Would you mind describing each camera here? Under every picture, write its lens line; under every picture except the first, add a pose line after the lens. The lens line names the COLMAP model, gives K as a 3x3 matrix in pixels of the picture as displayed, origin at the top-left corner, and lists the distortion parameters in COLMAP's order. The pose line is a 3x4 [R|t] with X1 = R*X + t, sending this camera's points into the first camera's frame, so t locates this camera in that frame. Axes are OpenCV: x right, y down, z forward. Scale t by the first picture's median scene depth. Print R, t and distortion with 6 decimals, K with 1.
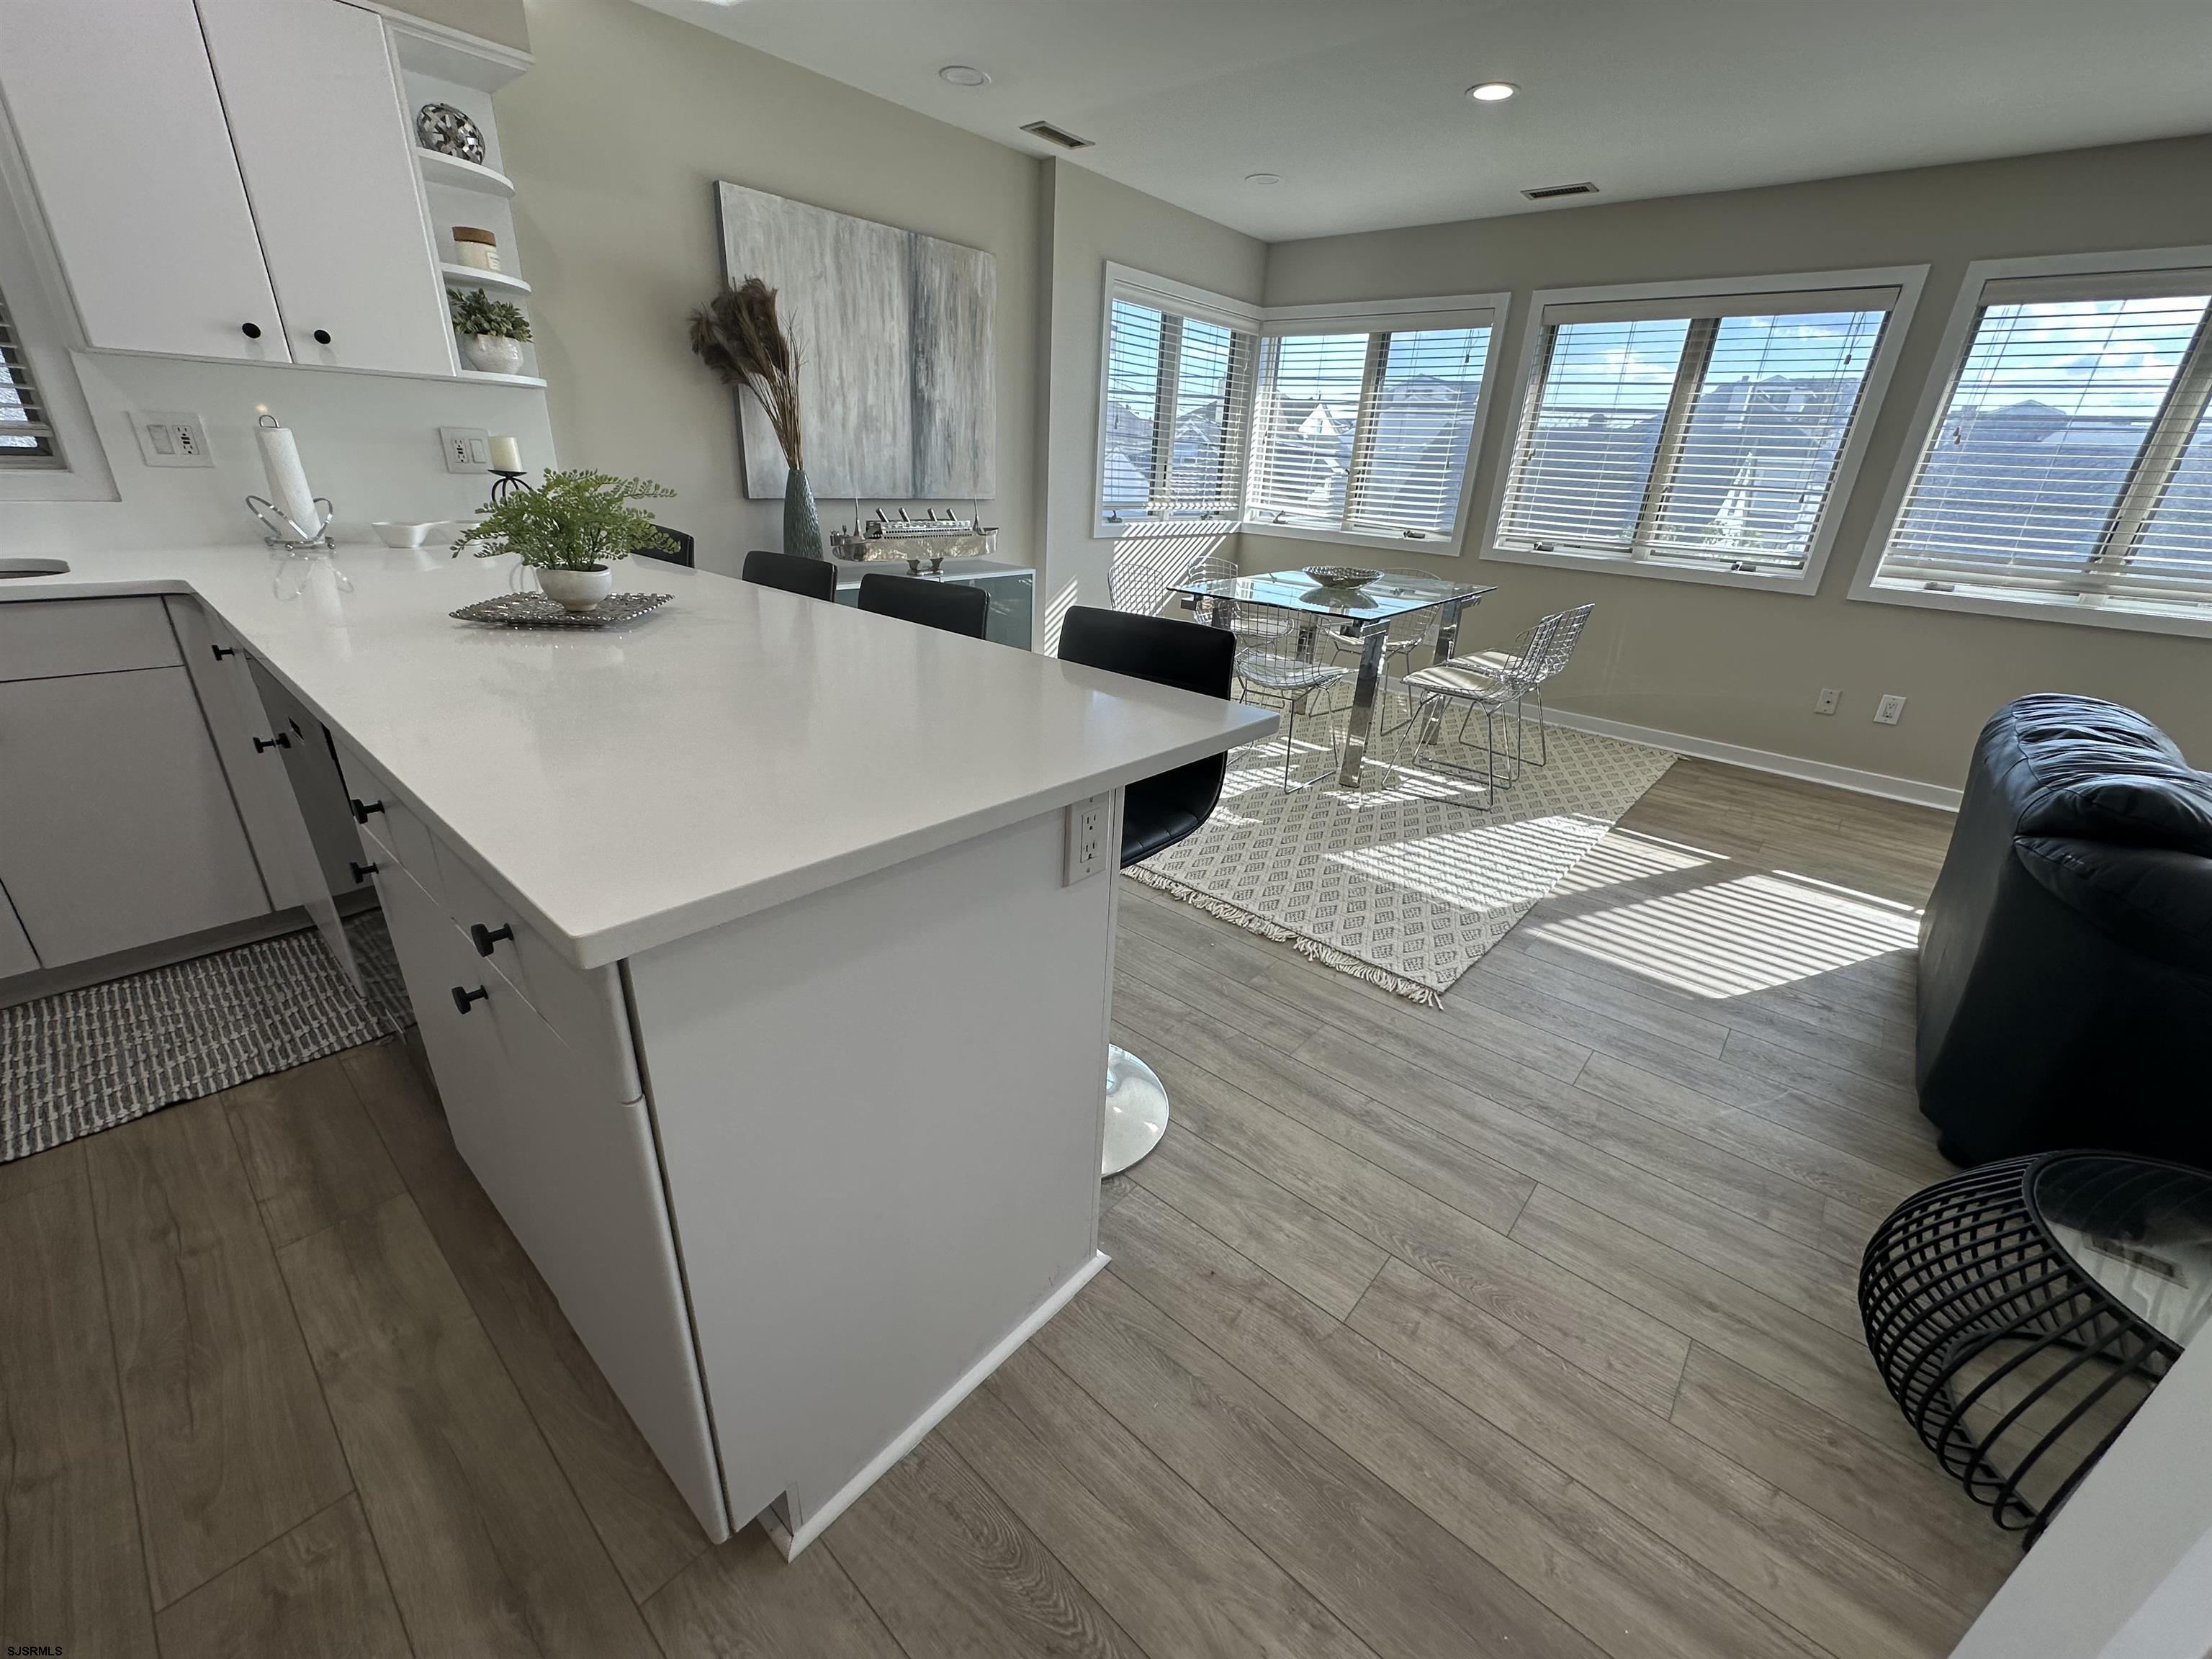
lens RADIAL K [[887.1, 0, 1099.9], [0, 887.1, 827.8], [0, 0, 1]] dist [0.003590, -0.000186]
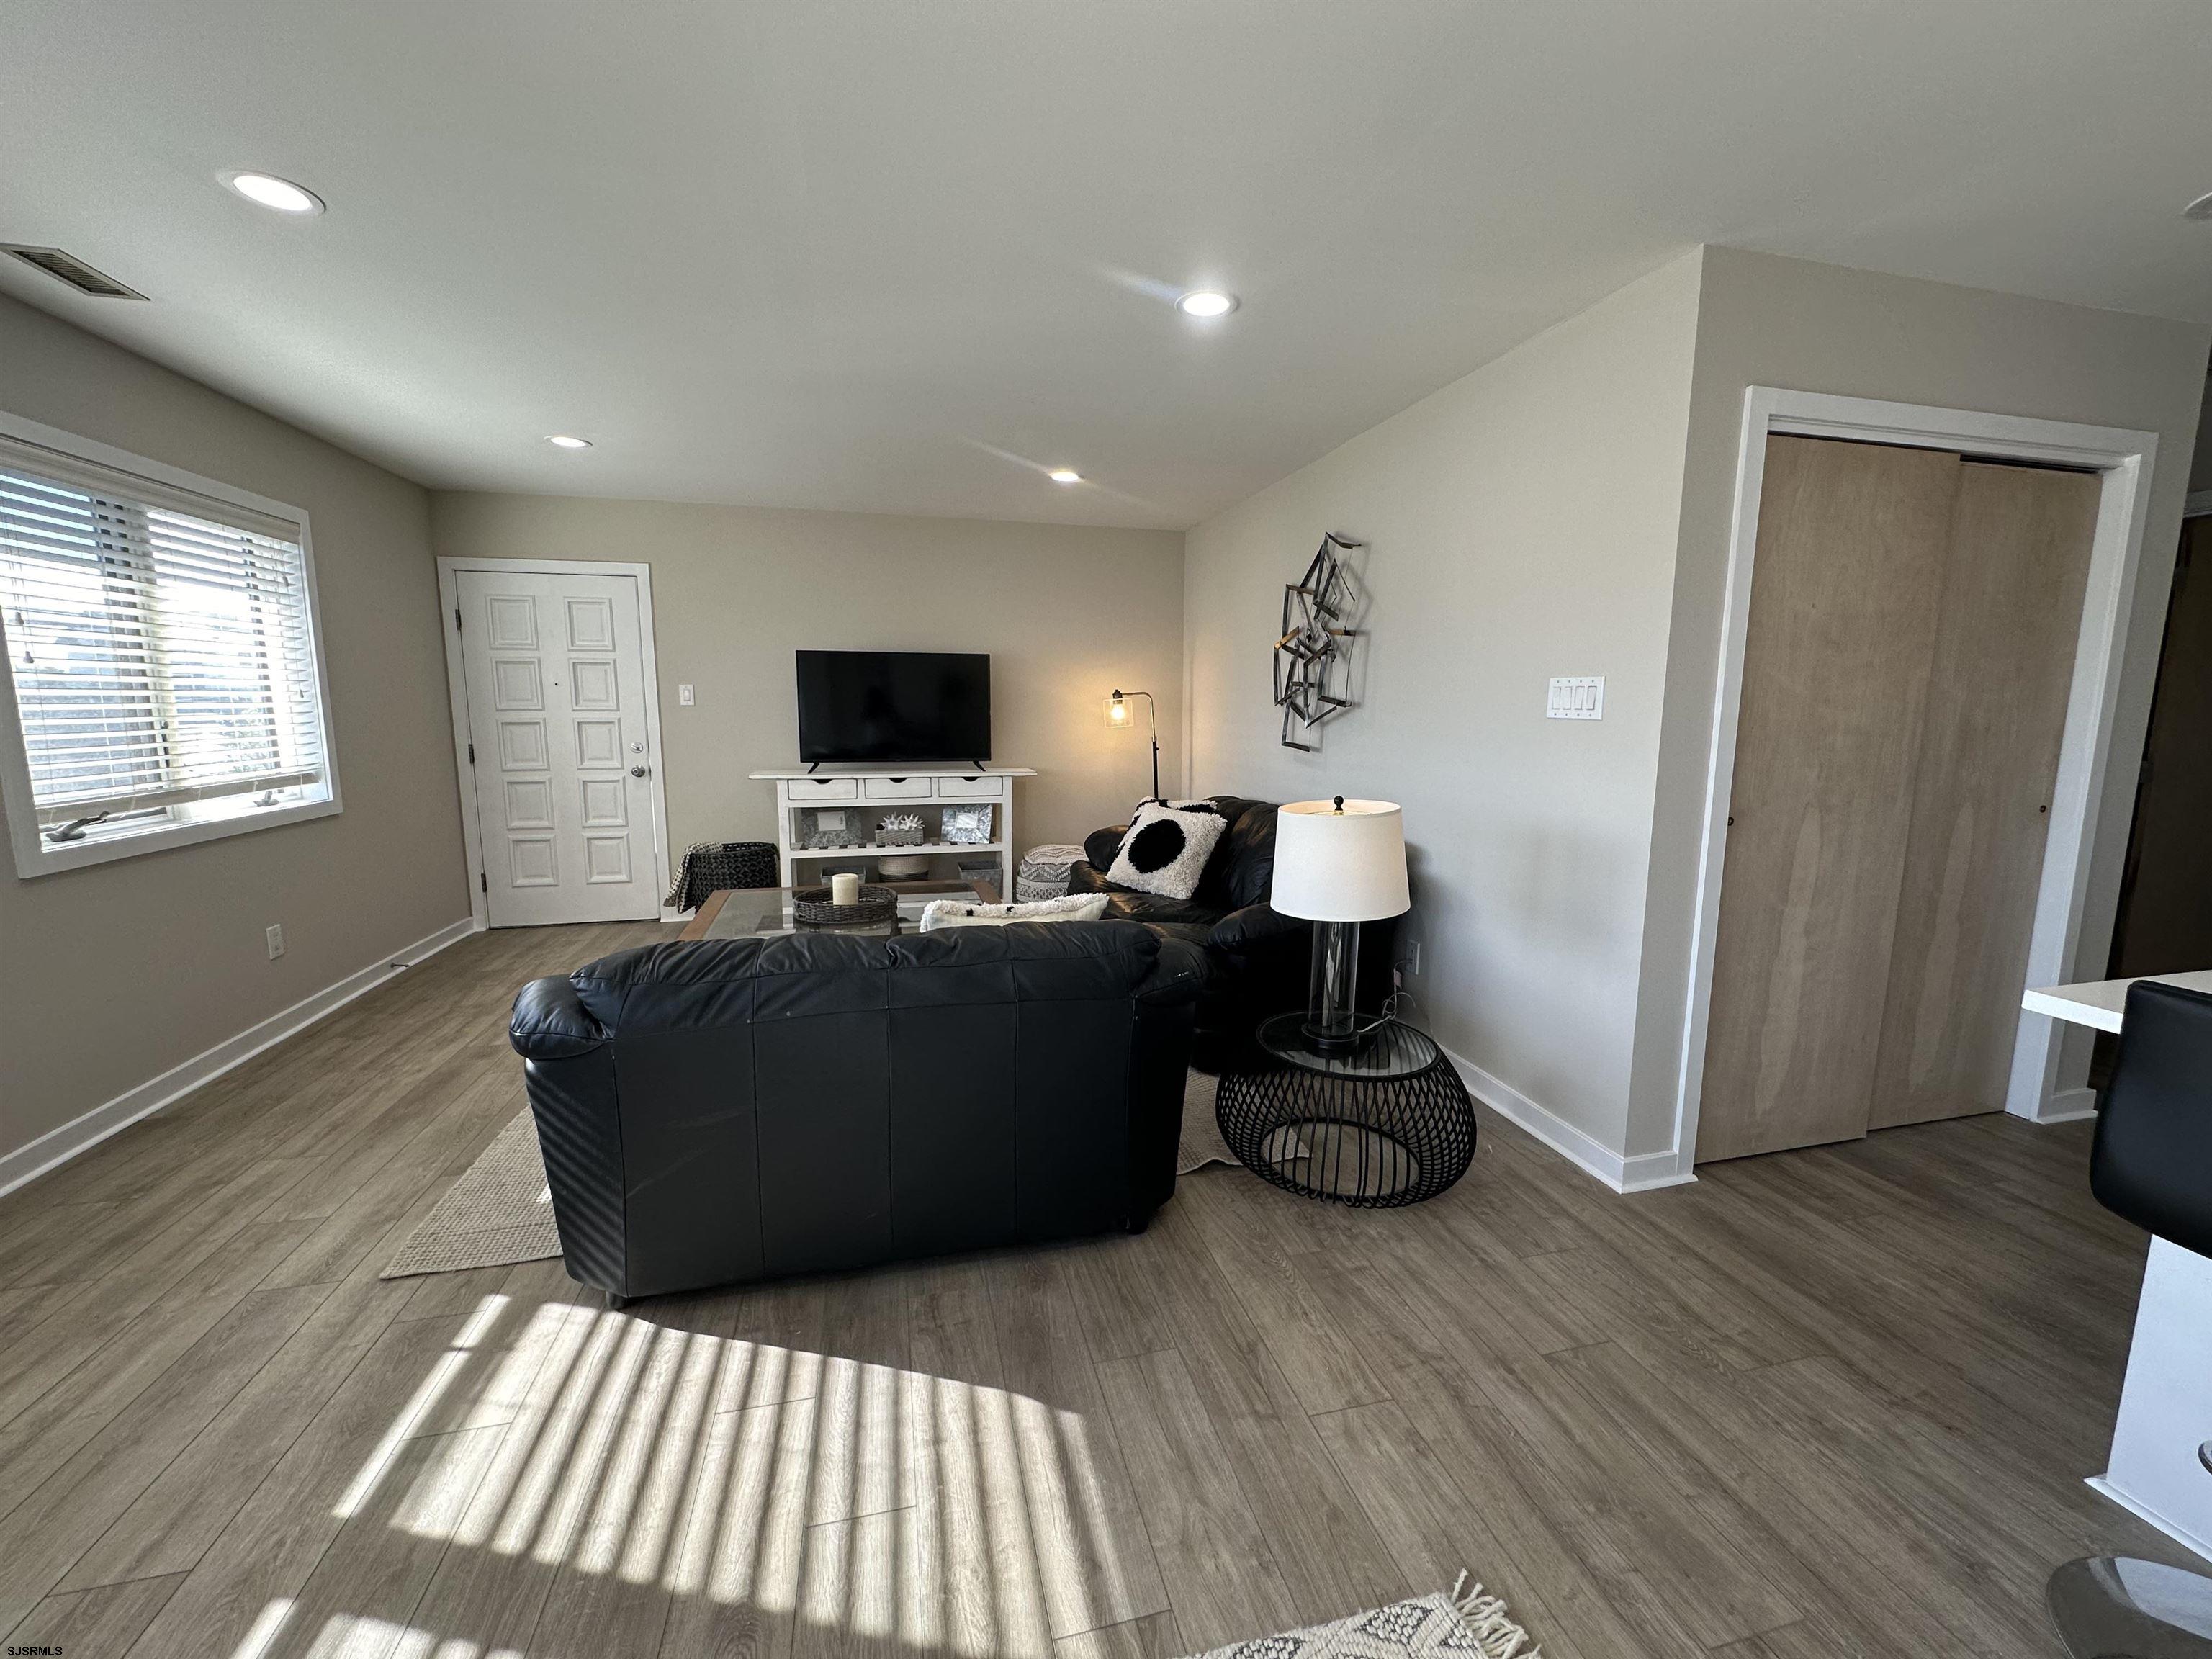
lens RADIAL K [[887.1, 0, 1114.7], [0, 887.1, 827.5], [0, 0, 1]] dist [0.003590, -0.000186]
pose [[-0.825778, -0.139176, 0.546553, 0.039050], [0.169940, 0.862636, 0.476424, -0.069436], [-0.537783, 0.486302, -0.688694, 0.158198]]
